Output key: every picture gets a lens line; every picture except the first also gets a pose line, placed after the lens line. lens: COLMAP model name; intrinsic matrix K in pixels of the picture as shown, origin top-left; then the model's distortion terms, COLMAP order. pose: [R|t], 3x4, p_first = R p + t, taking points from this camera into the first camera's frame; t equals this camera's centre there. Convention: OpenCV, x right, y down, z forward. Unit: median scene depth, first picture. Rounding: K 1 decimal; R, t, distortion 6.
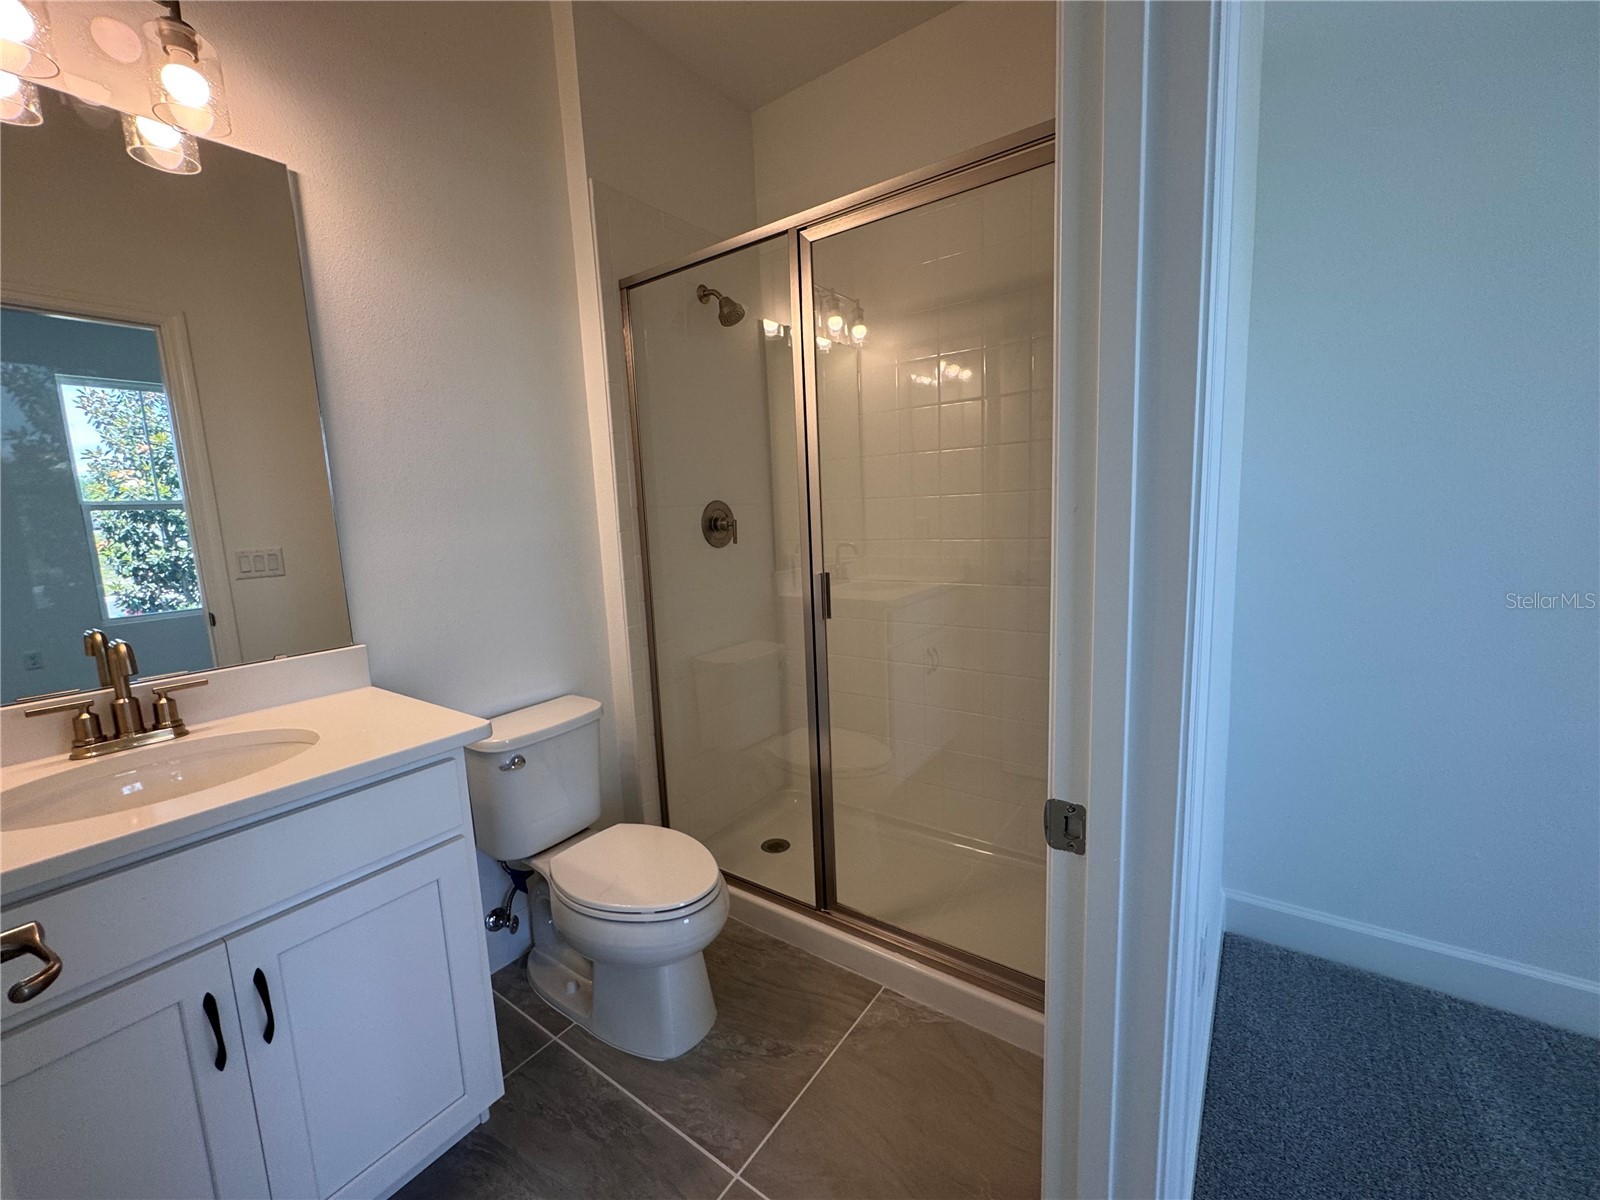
lens RADIAL K [[661.9, 0, 800.0], [0, 661.9, 600.0], [0, 0, 1]] dist [0.000598, 0.026879]
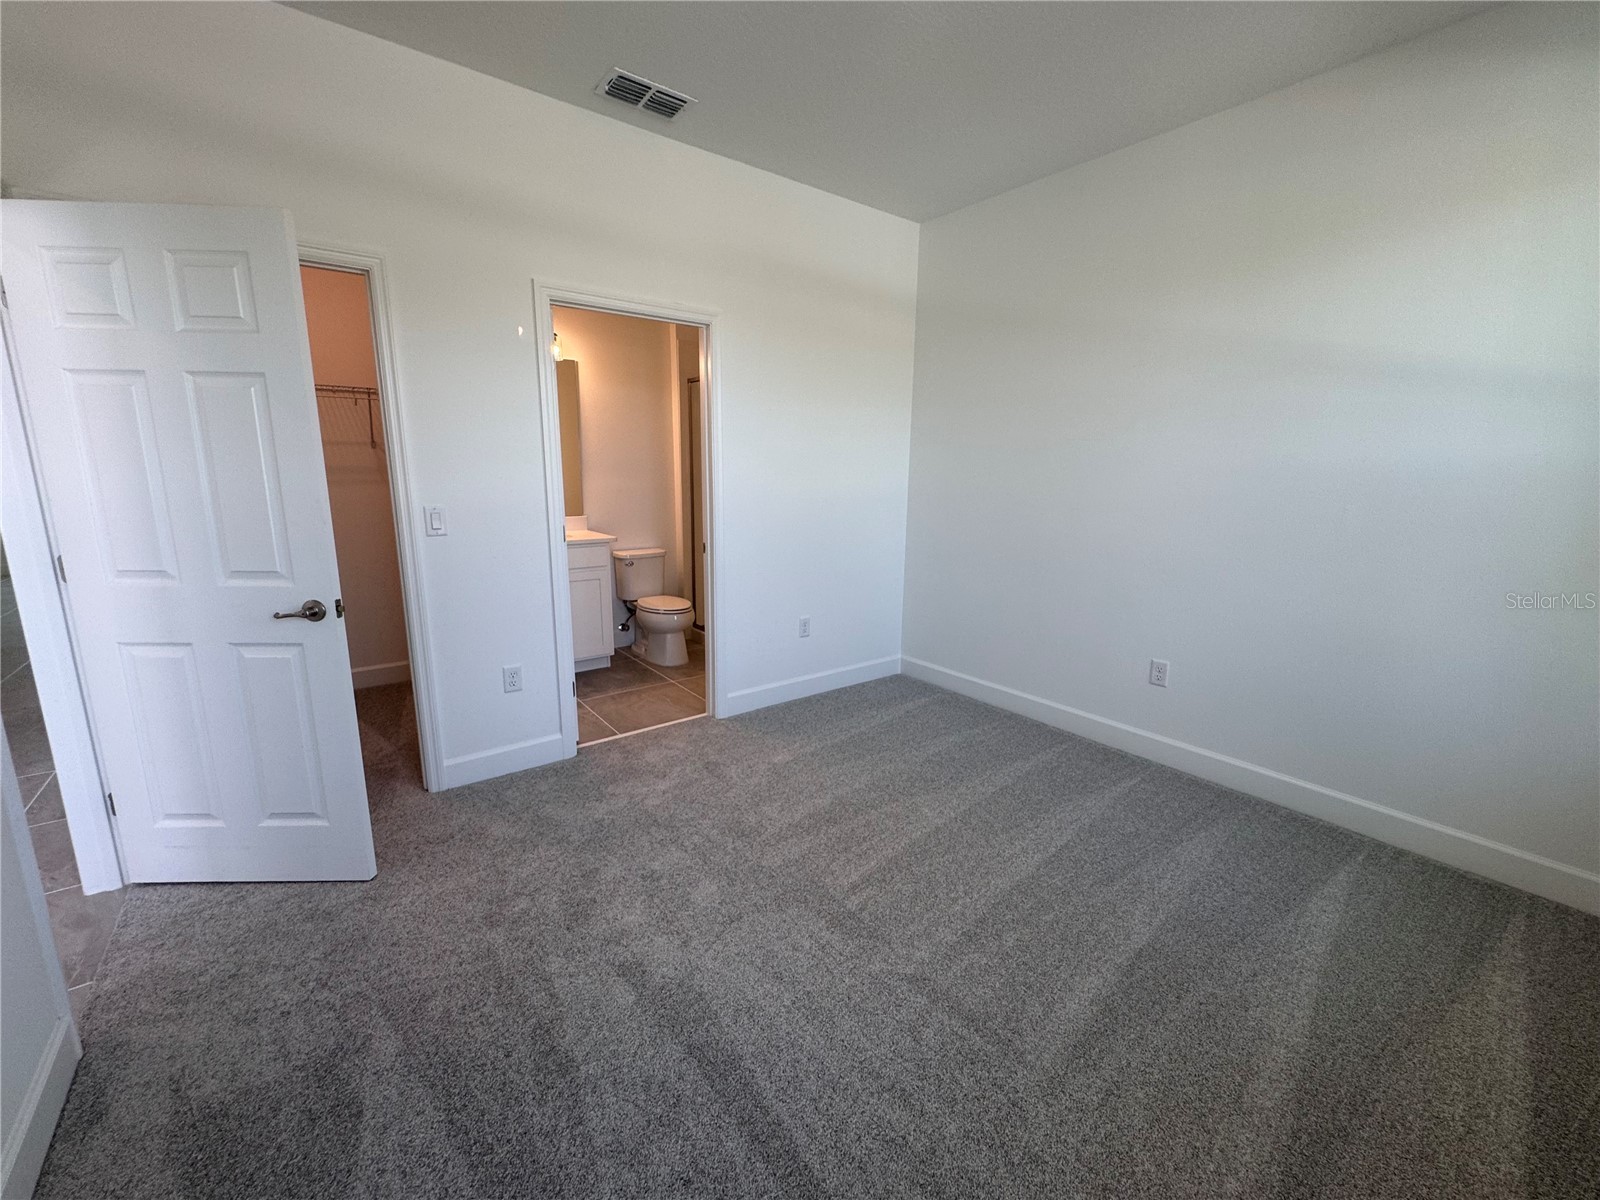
lens RADIAL K [[661.9, 0, 800.0], [0, 661.9, 600.0], [0, 0, 1]] dist [0.000598, 0.026879]
pose [[0.953924, 0.102342, -0.282054, 1.180922], [-0.085829, 0.993825, 0.070324, 0.157684], [0.287510, -0.042875, 0.956818, -1.636834]]
